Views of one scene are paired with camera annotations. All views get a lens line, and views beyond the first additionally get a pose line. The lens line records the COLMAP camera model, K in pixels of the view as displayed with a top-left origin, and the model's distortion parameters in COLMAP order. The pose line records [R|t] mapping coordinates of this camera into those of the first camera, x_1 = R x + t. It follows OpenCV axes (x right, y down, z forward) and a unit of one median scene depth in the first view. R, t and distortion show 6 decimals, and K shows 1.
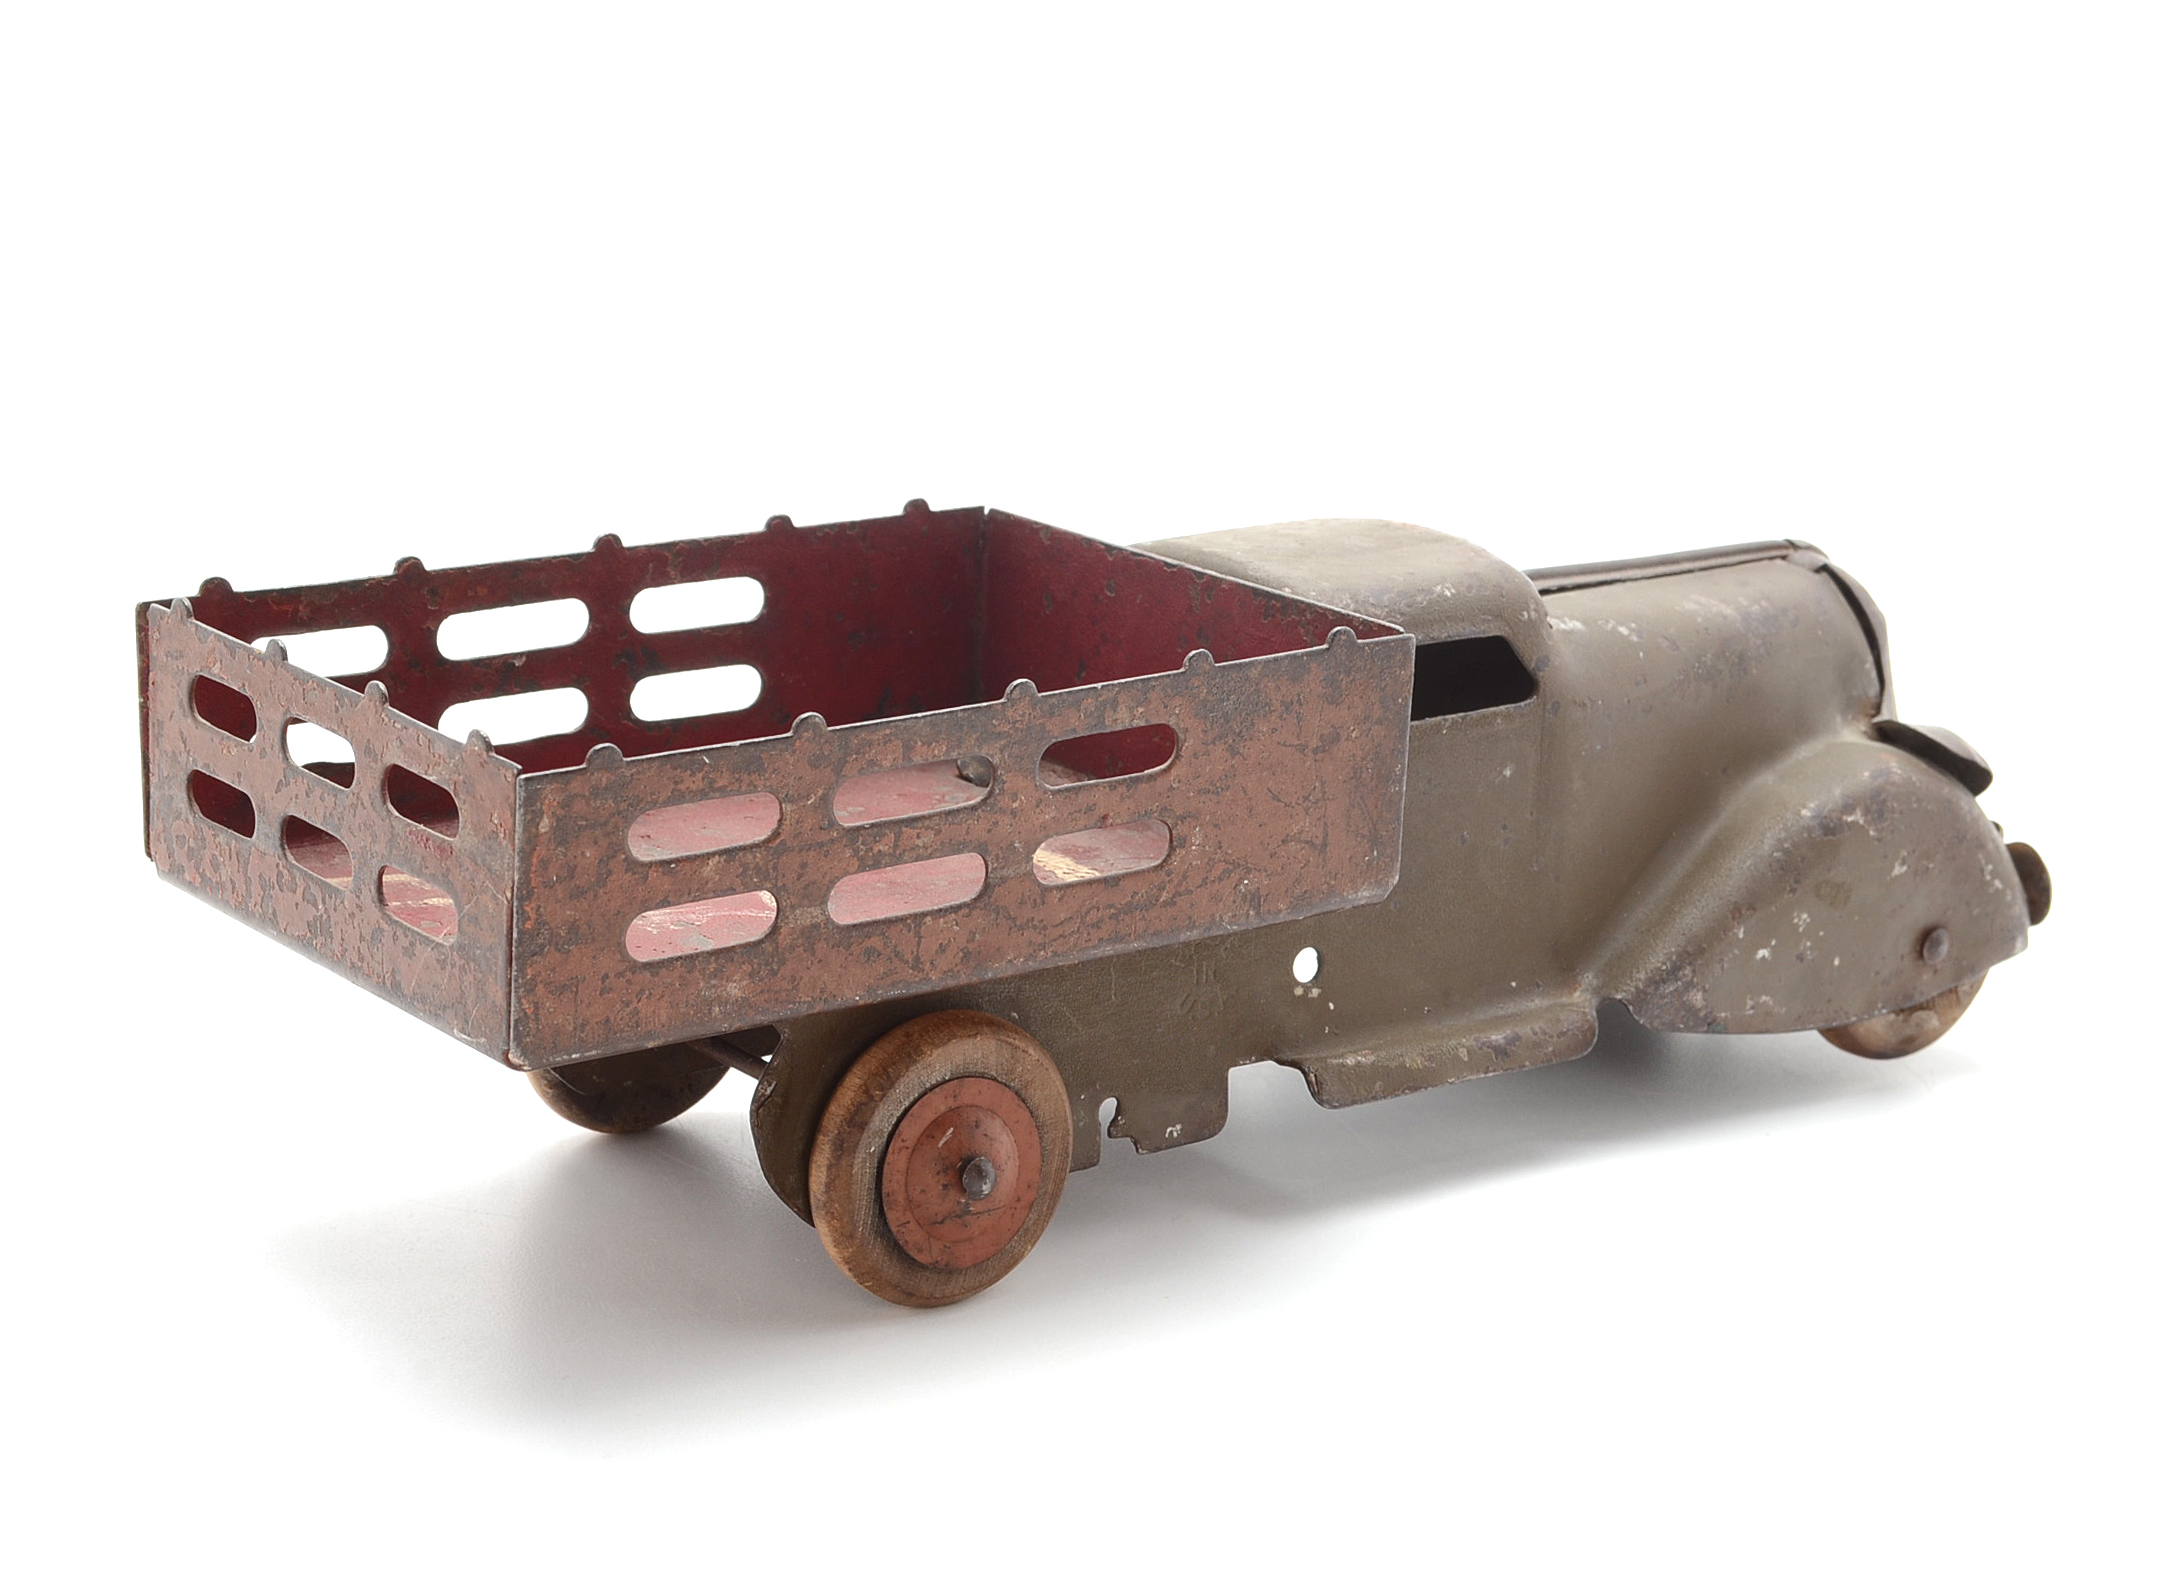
lens RADIAL K [[4538.5, 0, 1078.5], [0, 4538.5, 796.0], [0, 0, 1]] dist [-0.003232, -0.290589]
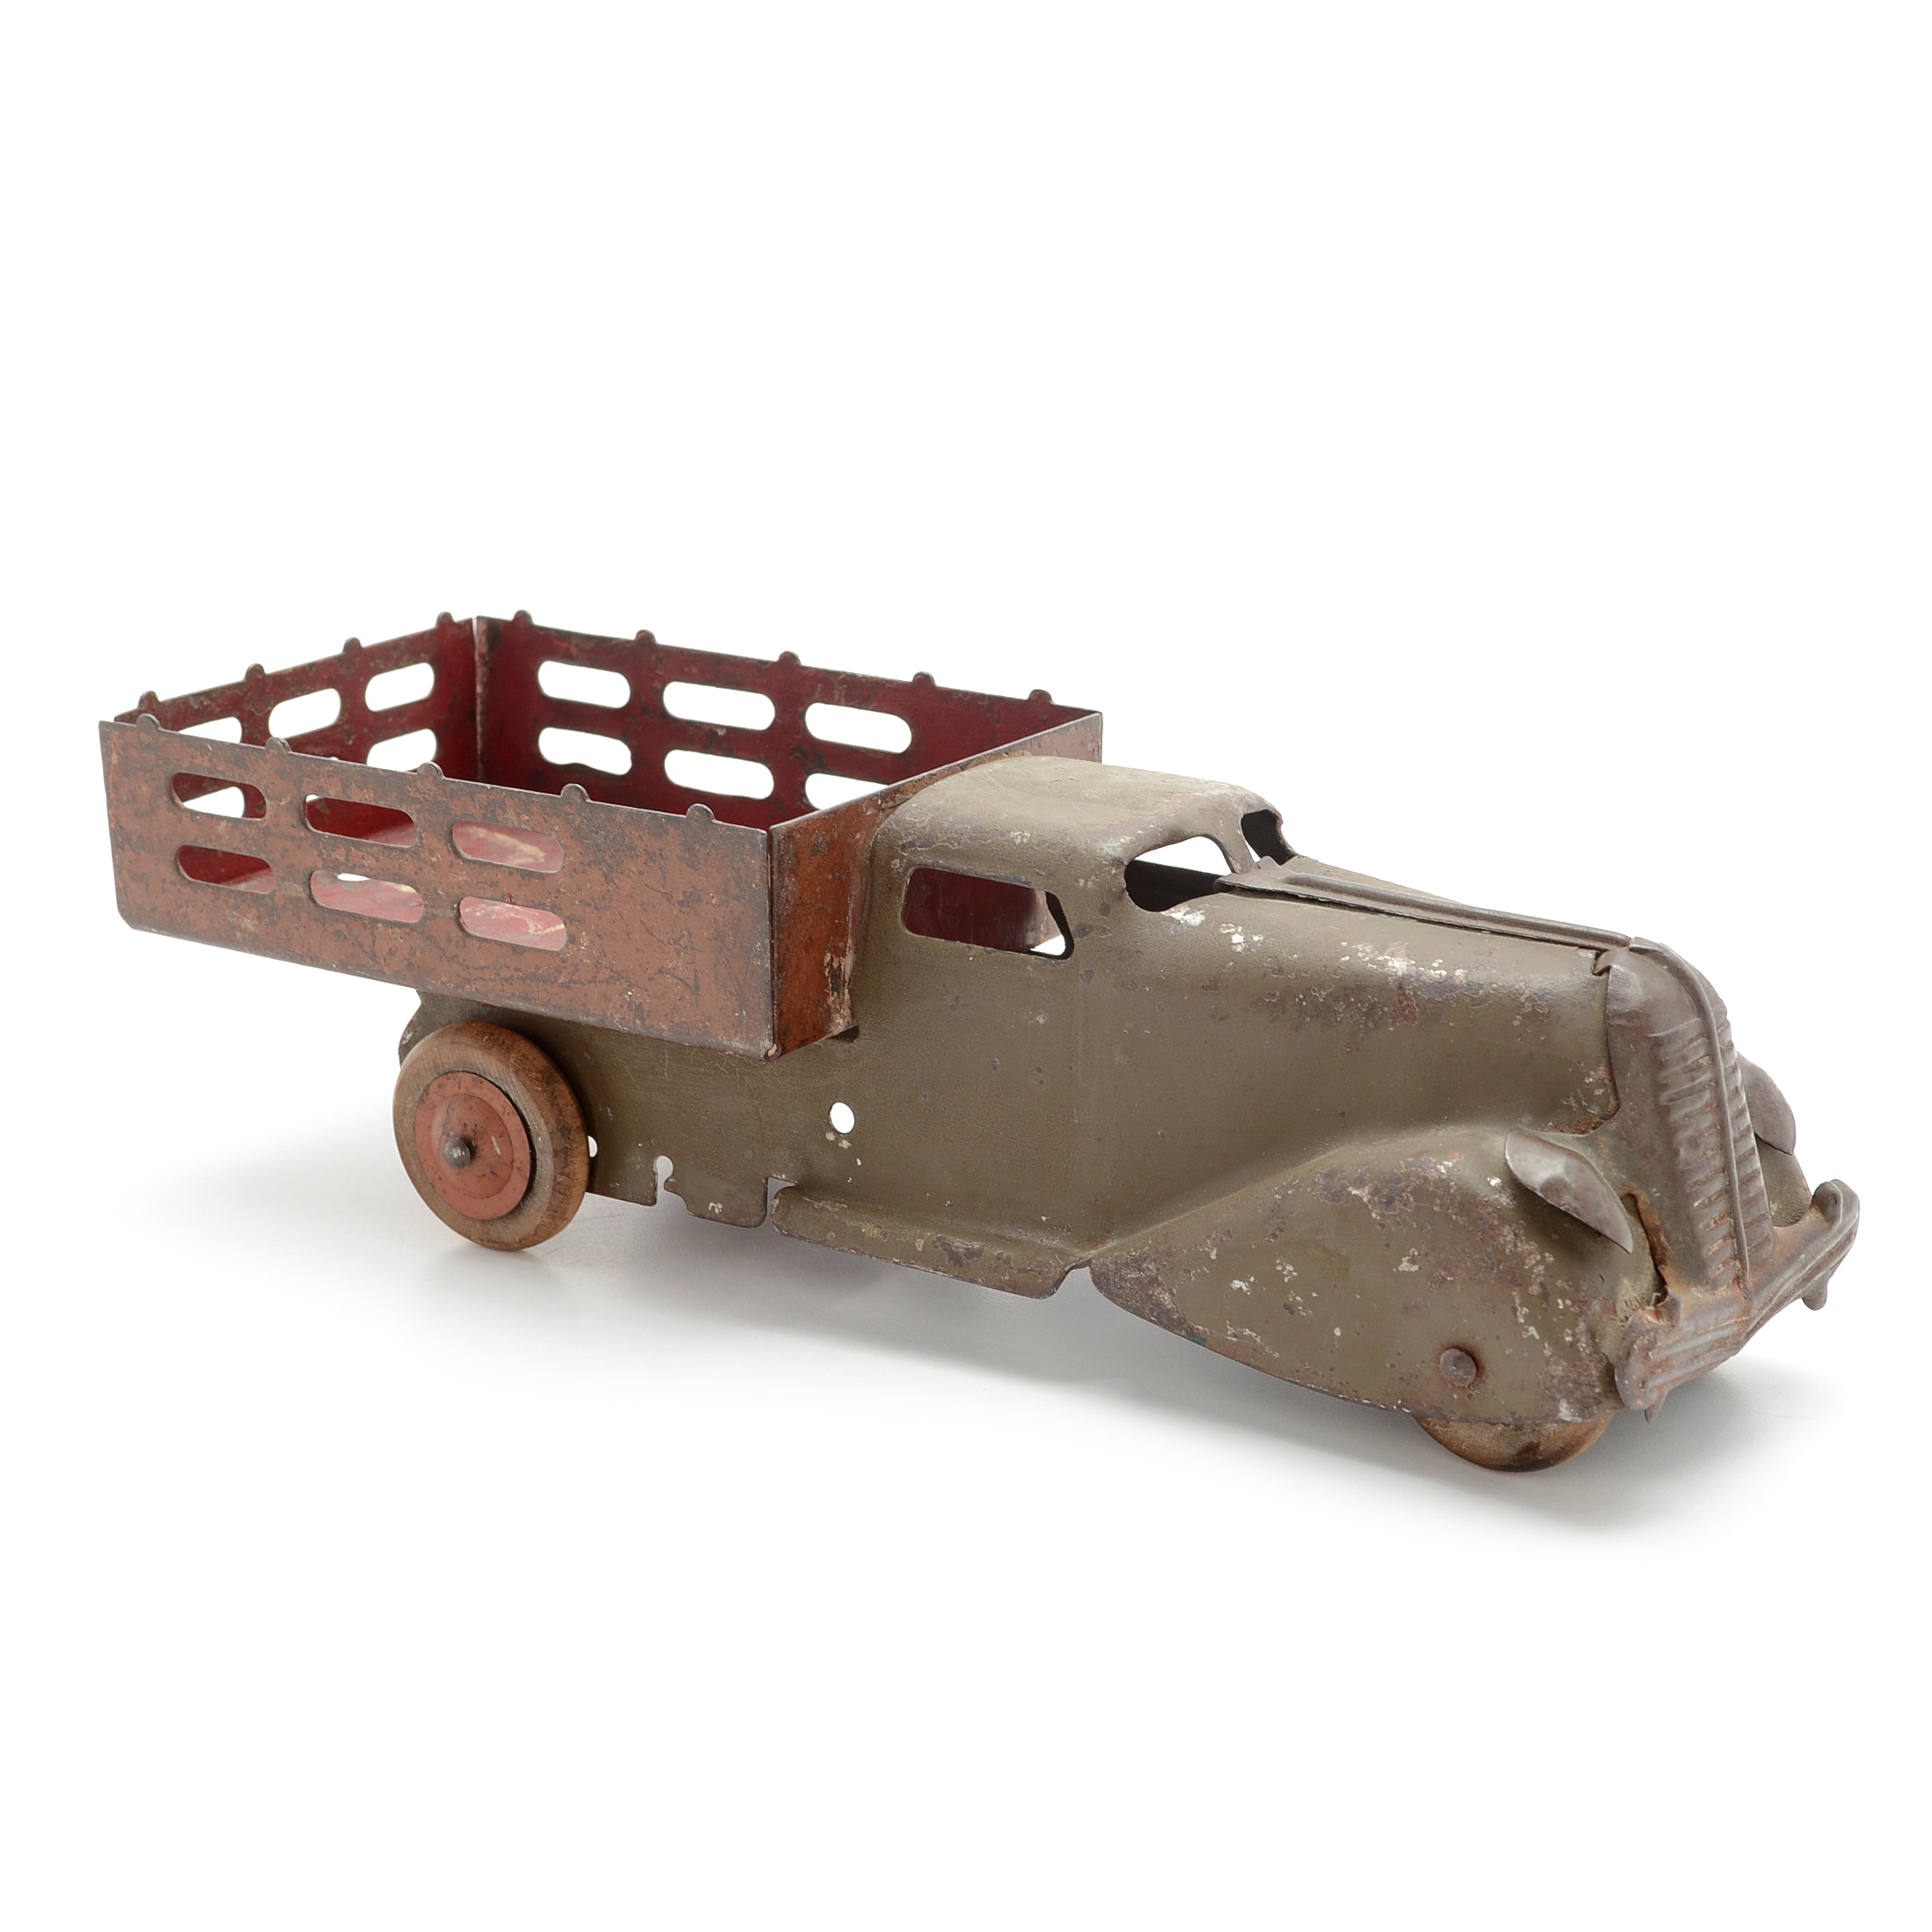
lens RADIAL K [[4040.4, 0, 966.0], [0, 4040.4, 966.0], [0, 0, 1]] dist [-0.026523, 0.080628]
pose [[0.371554, 0.247846, -0.894718, 1.016333], [-0.244585, 0.955796, 0.163195, -0.182613], [0.895615, 0.158199, 0.415749, 0.632539]]
